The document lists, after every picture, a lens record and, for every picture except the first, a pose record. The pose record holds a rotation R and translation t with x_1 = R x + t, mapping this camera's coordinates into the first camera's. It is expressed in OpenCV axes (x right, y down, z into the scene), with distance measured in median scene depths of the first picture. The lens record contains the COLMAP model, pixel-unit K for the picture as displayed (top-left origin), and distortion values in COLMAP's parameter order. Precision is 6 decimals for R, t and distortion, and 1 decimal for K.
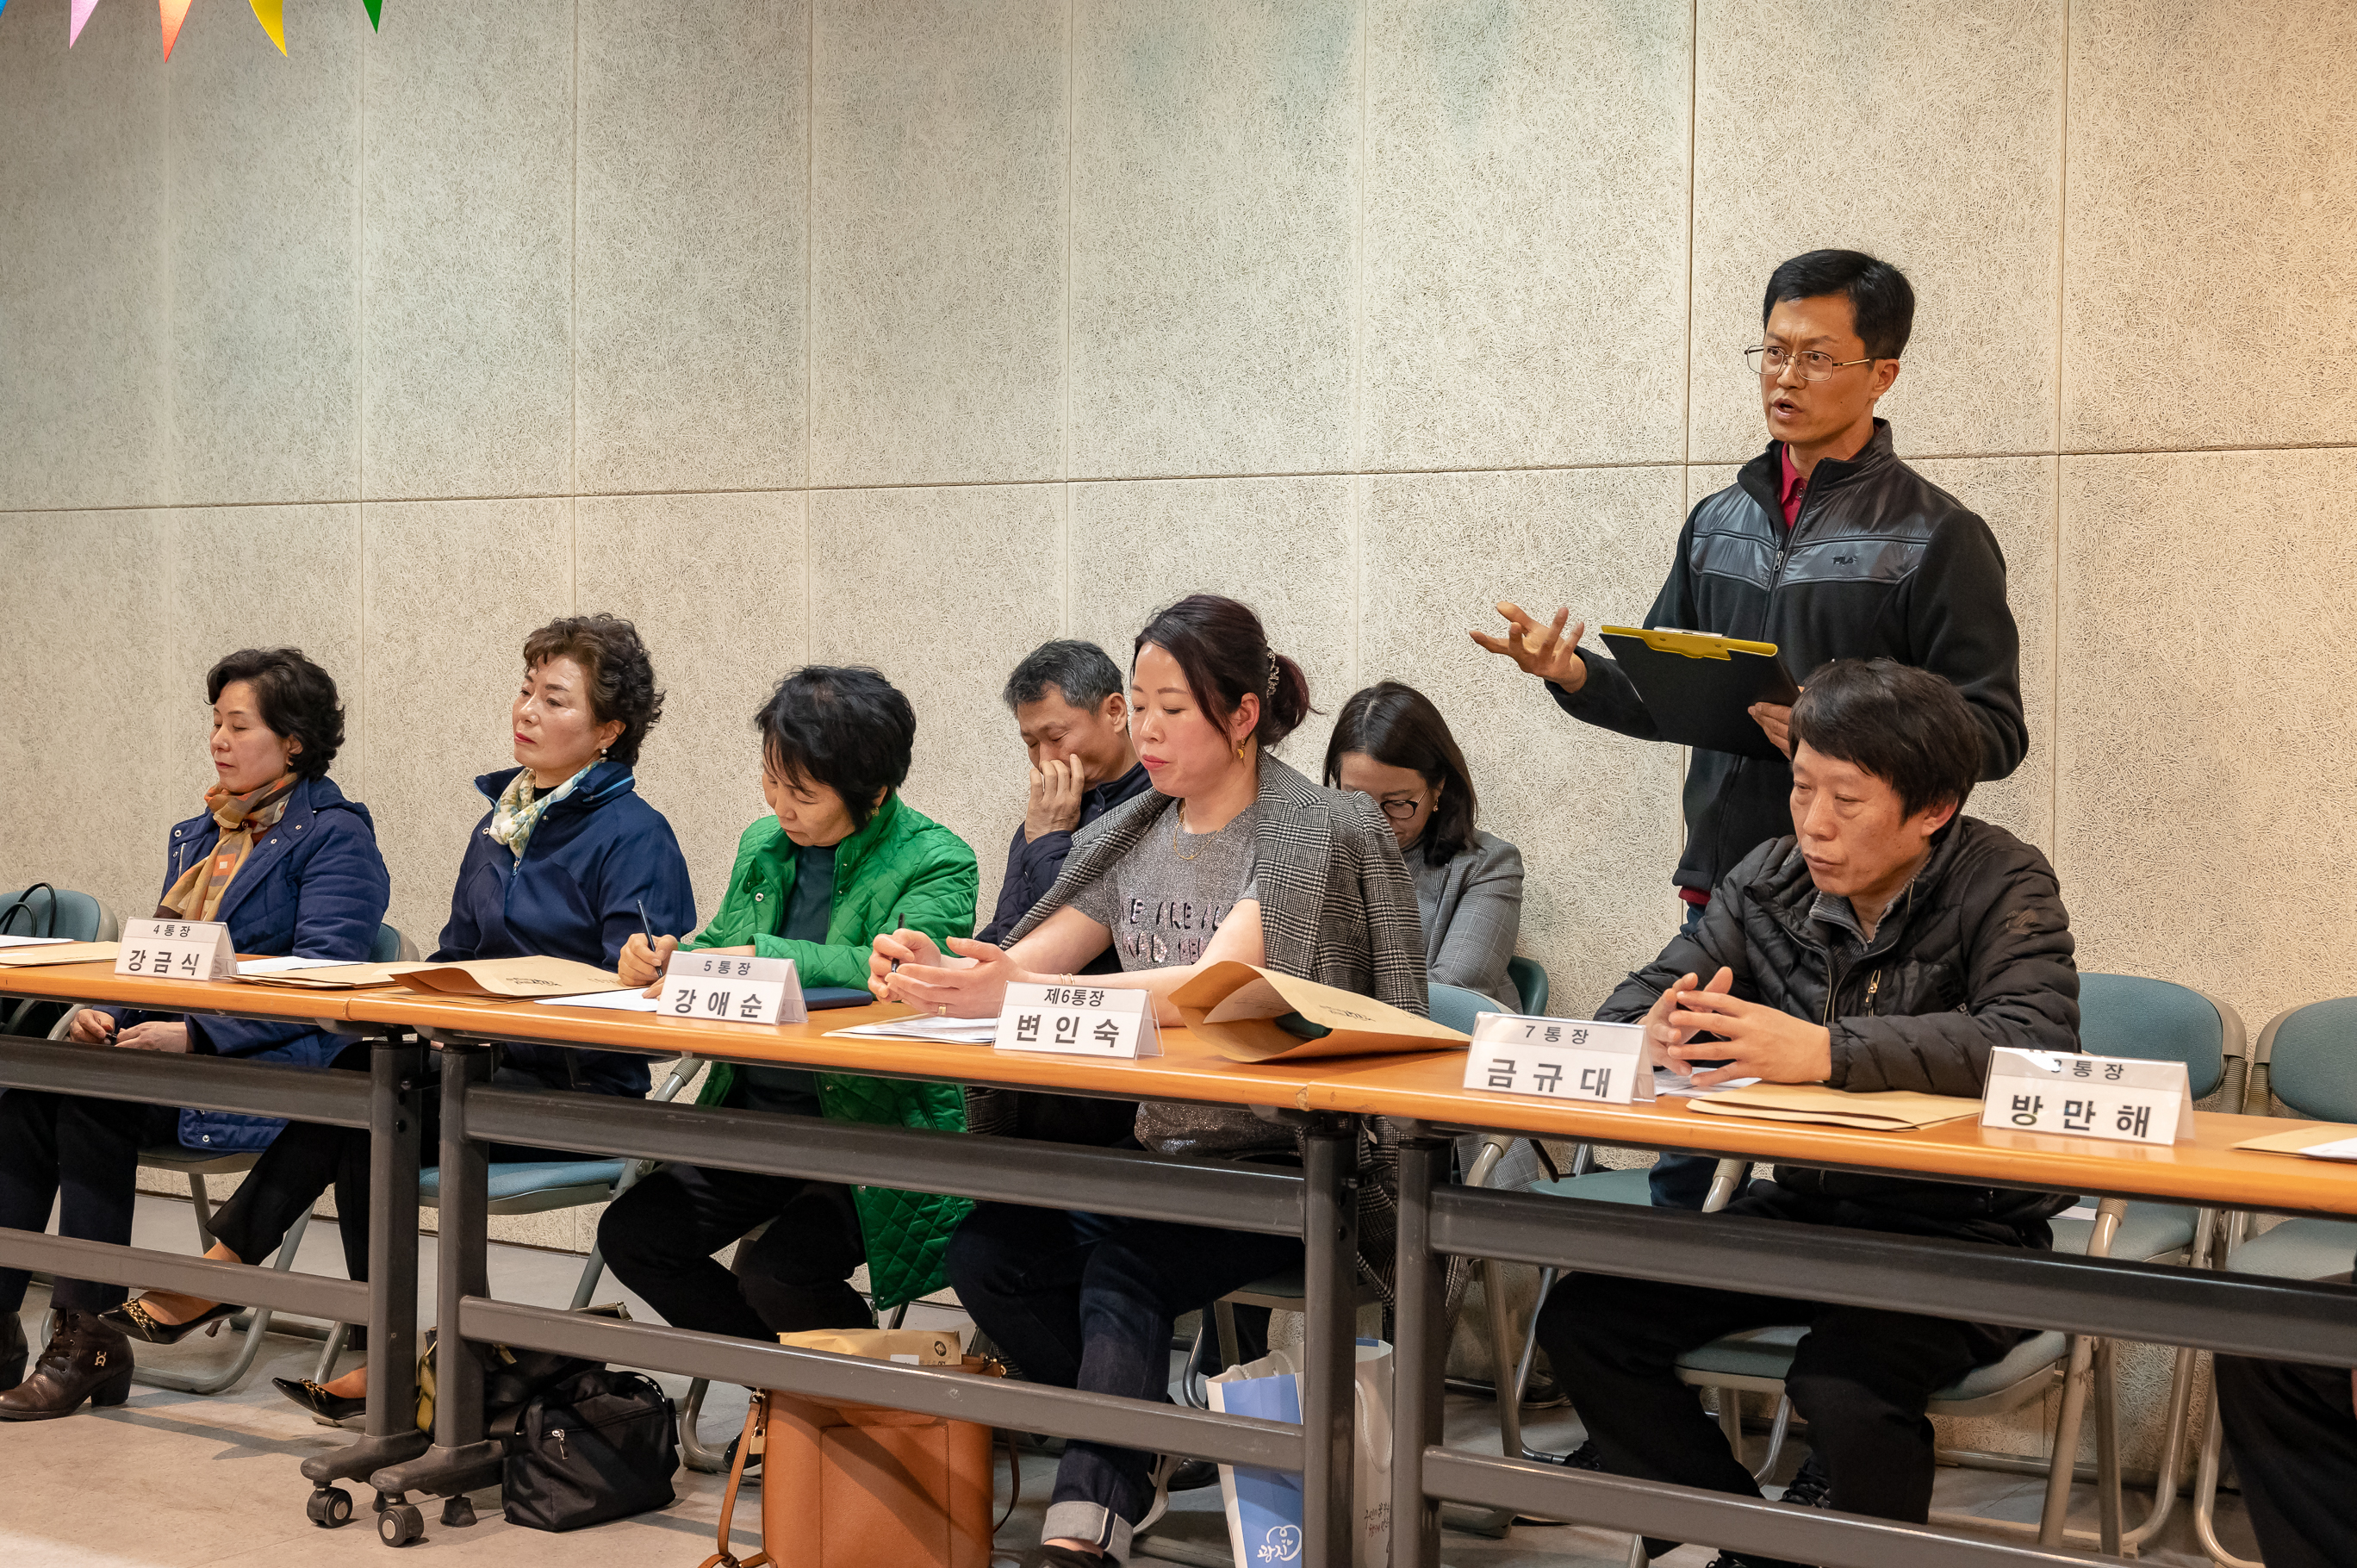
lens RADIAL K [[3353.7, 0, 1178.5], [0, 3353.7, 784.0], [0, 0, 1]] dist [-0.010461, -0.004127]
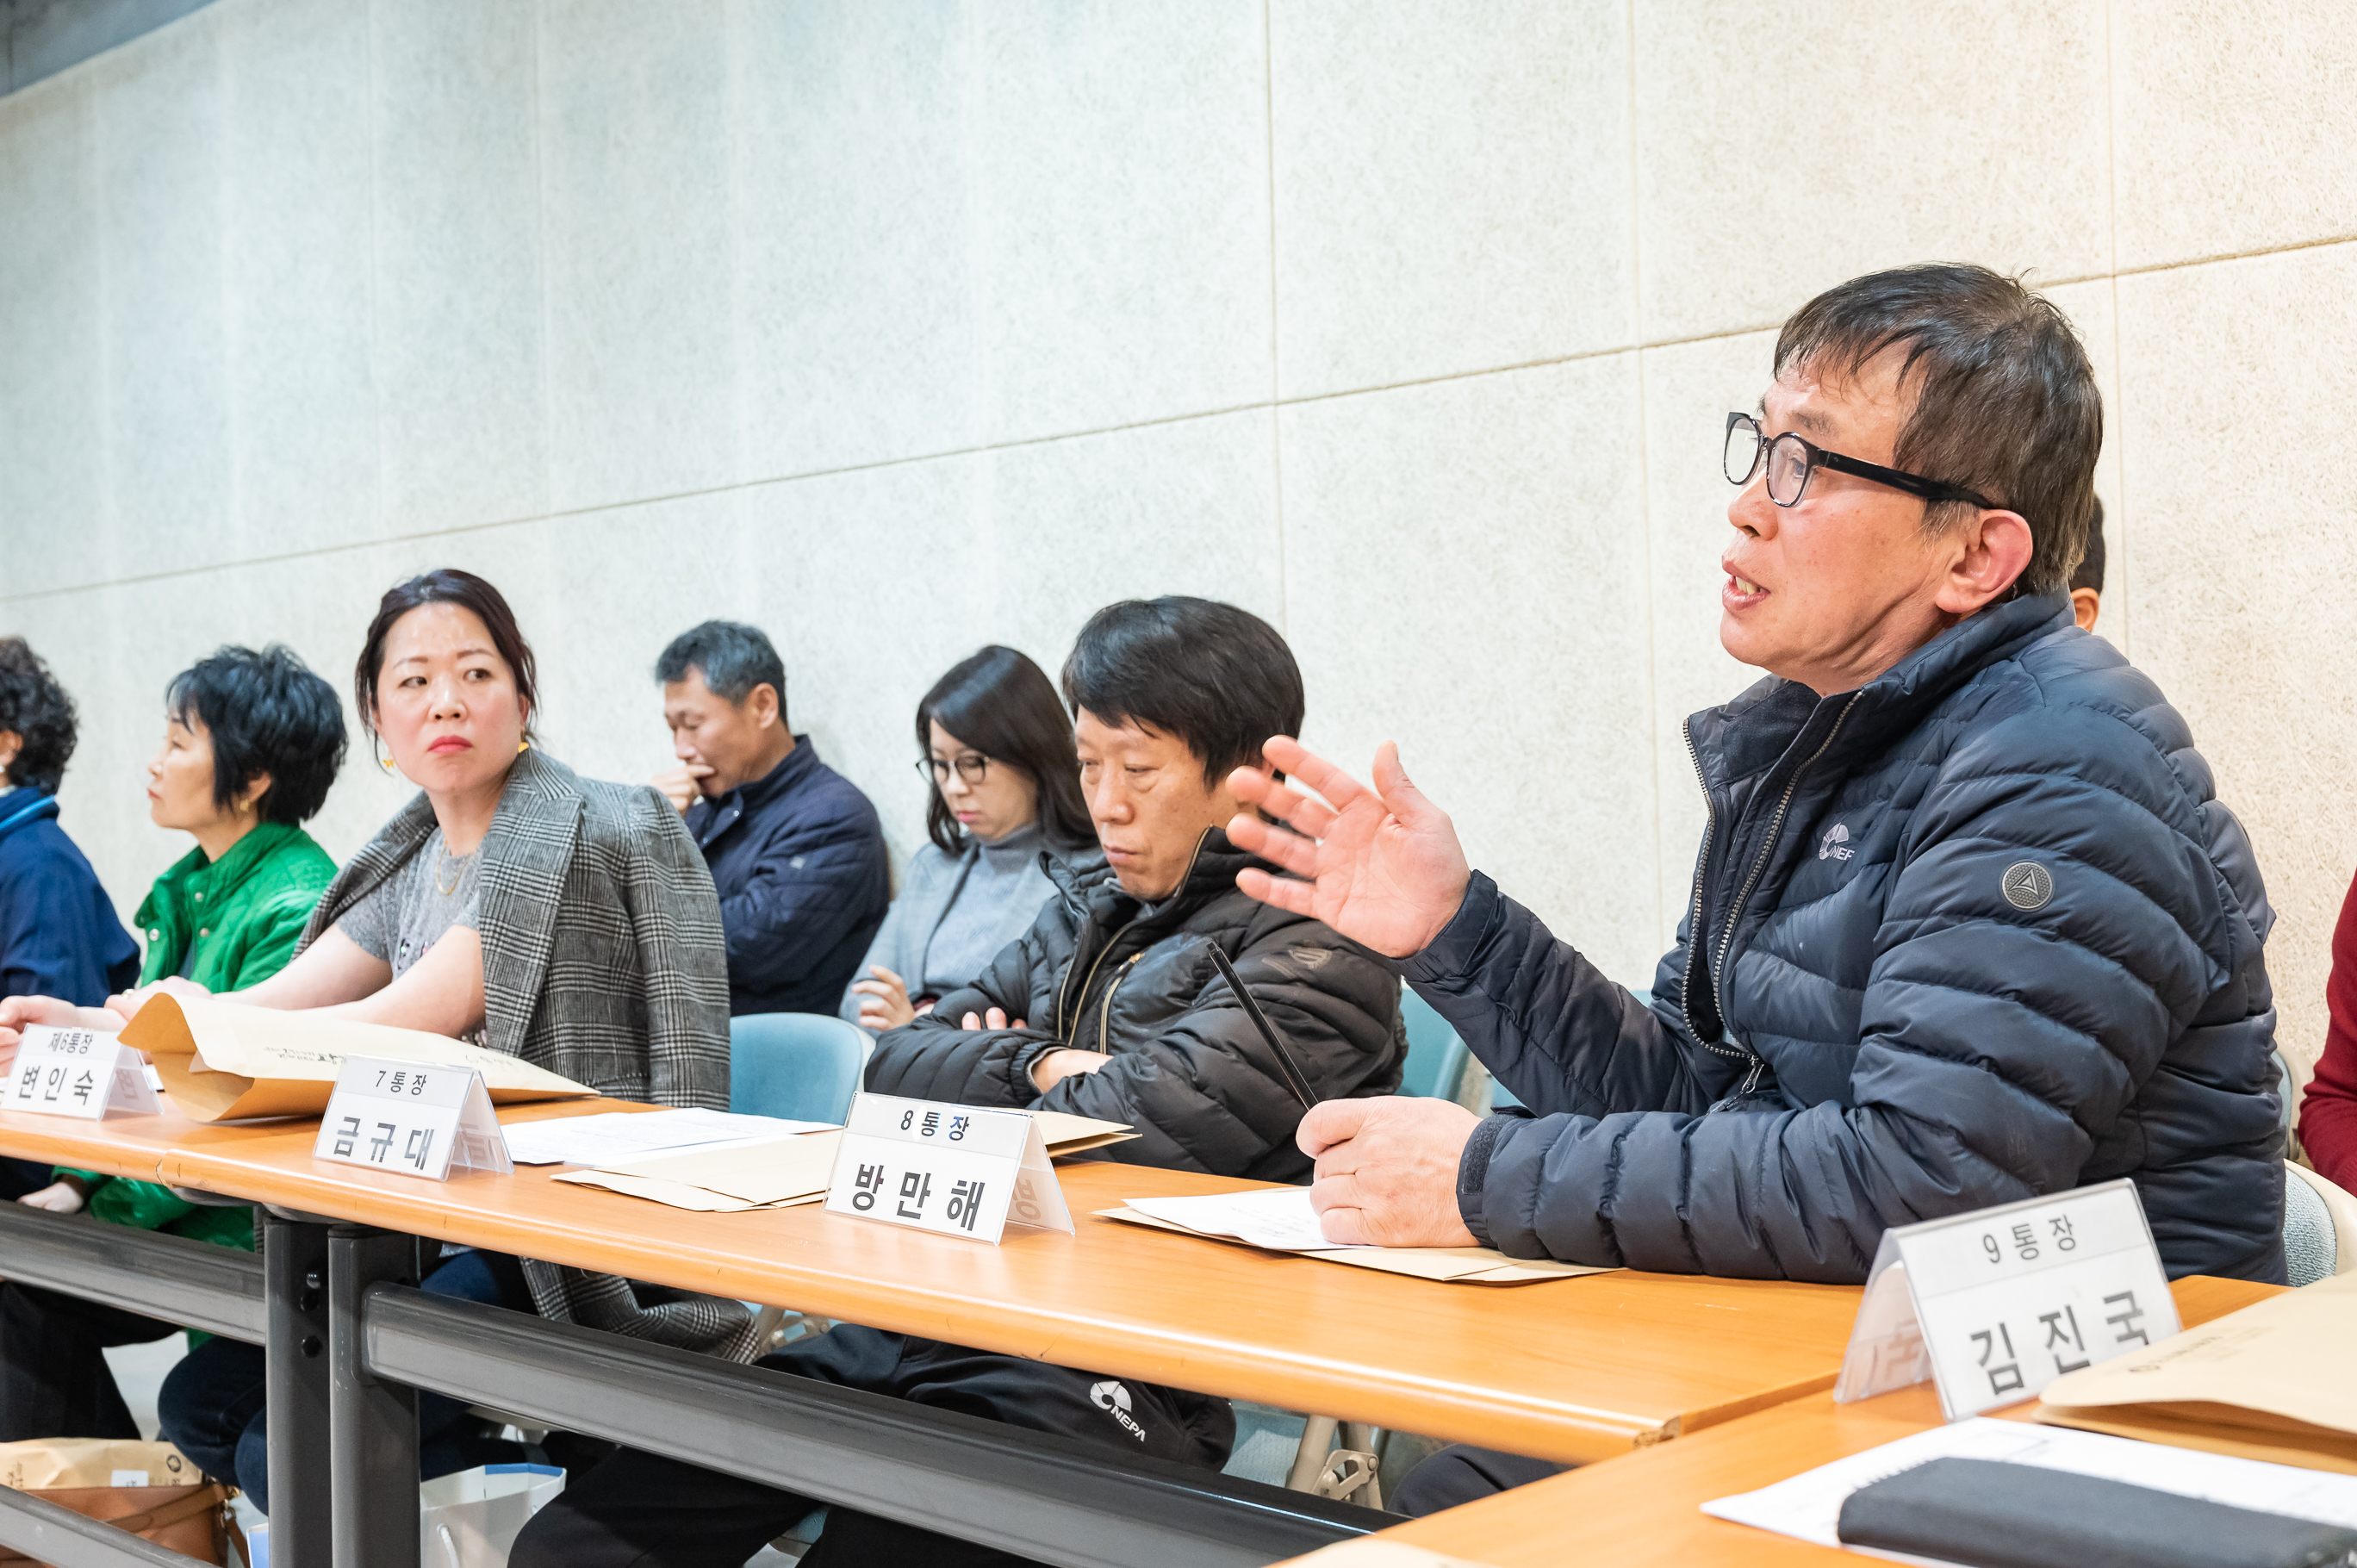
lens RADIAL K [[2838.0, 0, 1183.4], [0, 2838.0, 784.5], [0, 0, 1]] dist [-0.009685, 0.014573]
pose [[0.978562, -0.036047, -0.202772, 0.259356], [0.030181, 0.999034, -0.031948, 0.022613], [0.203728, 0.025143, 0.978705, 0.277490]]
